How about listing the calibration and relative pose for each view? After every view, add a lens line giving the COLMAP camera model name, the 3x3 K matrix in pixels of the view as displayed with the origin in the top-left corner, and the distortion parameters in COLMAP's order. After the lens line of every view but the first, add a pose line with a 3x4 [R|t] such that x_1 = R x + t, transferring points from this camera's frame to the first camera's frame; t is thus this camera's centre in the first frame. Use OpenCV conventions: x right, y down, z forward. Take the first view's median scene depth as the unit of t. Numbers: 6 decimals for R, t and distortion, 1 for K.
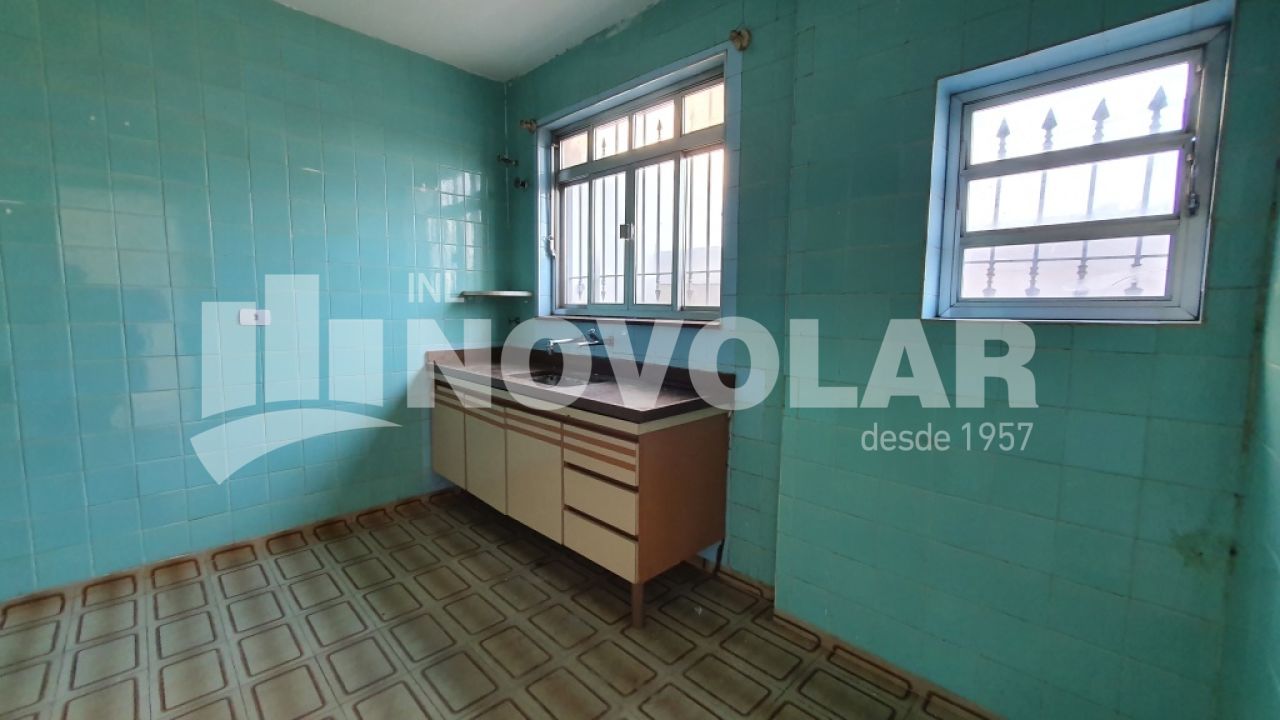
lens RADIAL K [[508.6, 0, 646.5], [0, 508.6, 349.6], [0, 0, 1]] dist [0.002633, -0.000869]
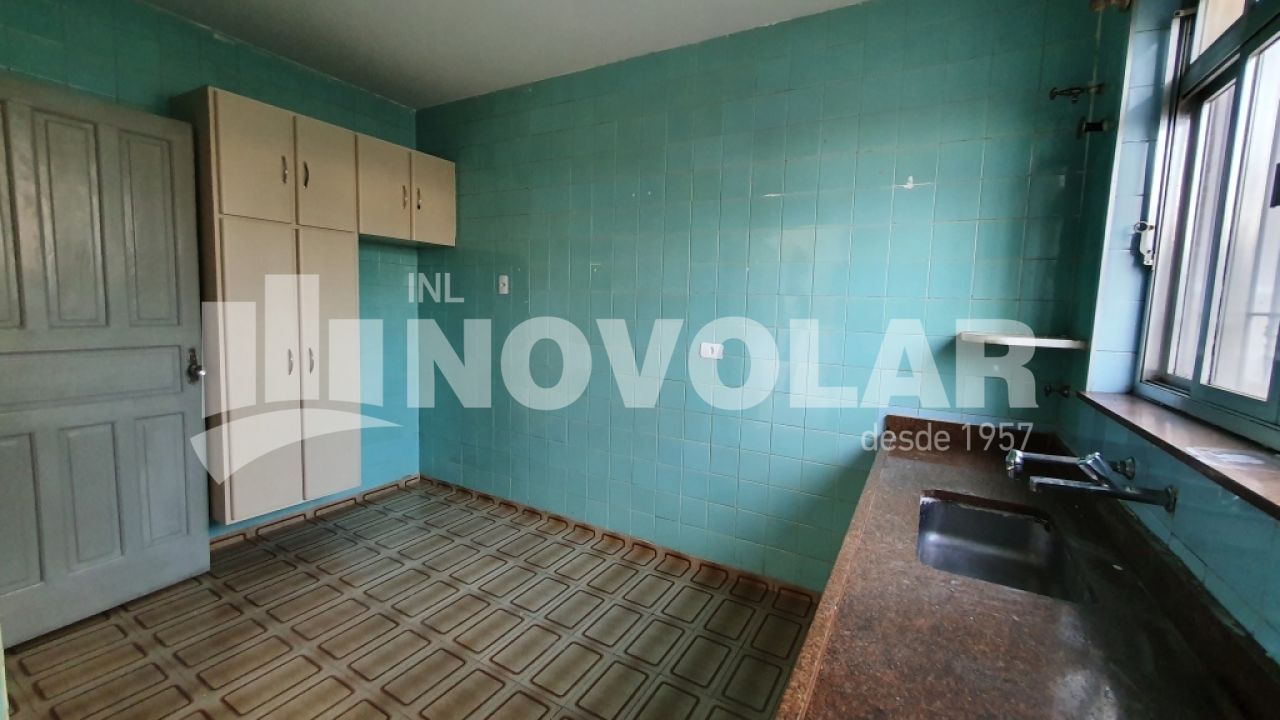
lens RADIAL K [[508.6, 0, 639.0], [0, 508.6, 355.5], [0, 0, 1]] dist [0.002633, -0.000869]
pose [[0.256218, 0.098111, -0.961627, 0.198381], [-0.112812, 0.991072, 0.071057, -0.117836], [0.960013, 0.090277, 0.264999, 0.613598]]
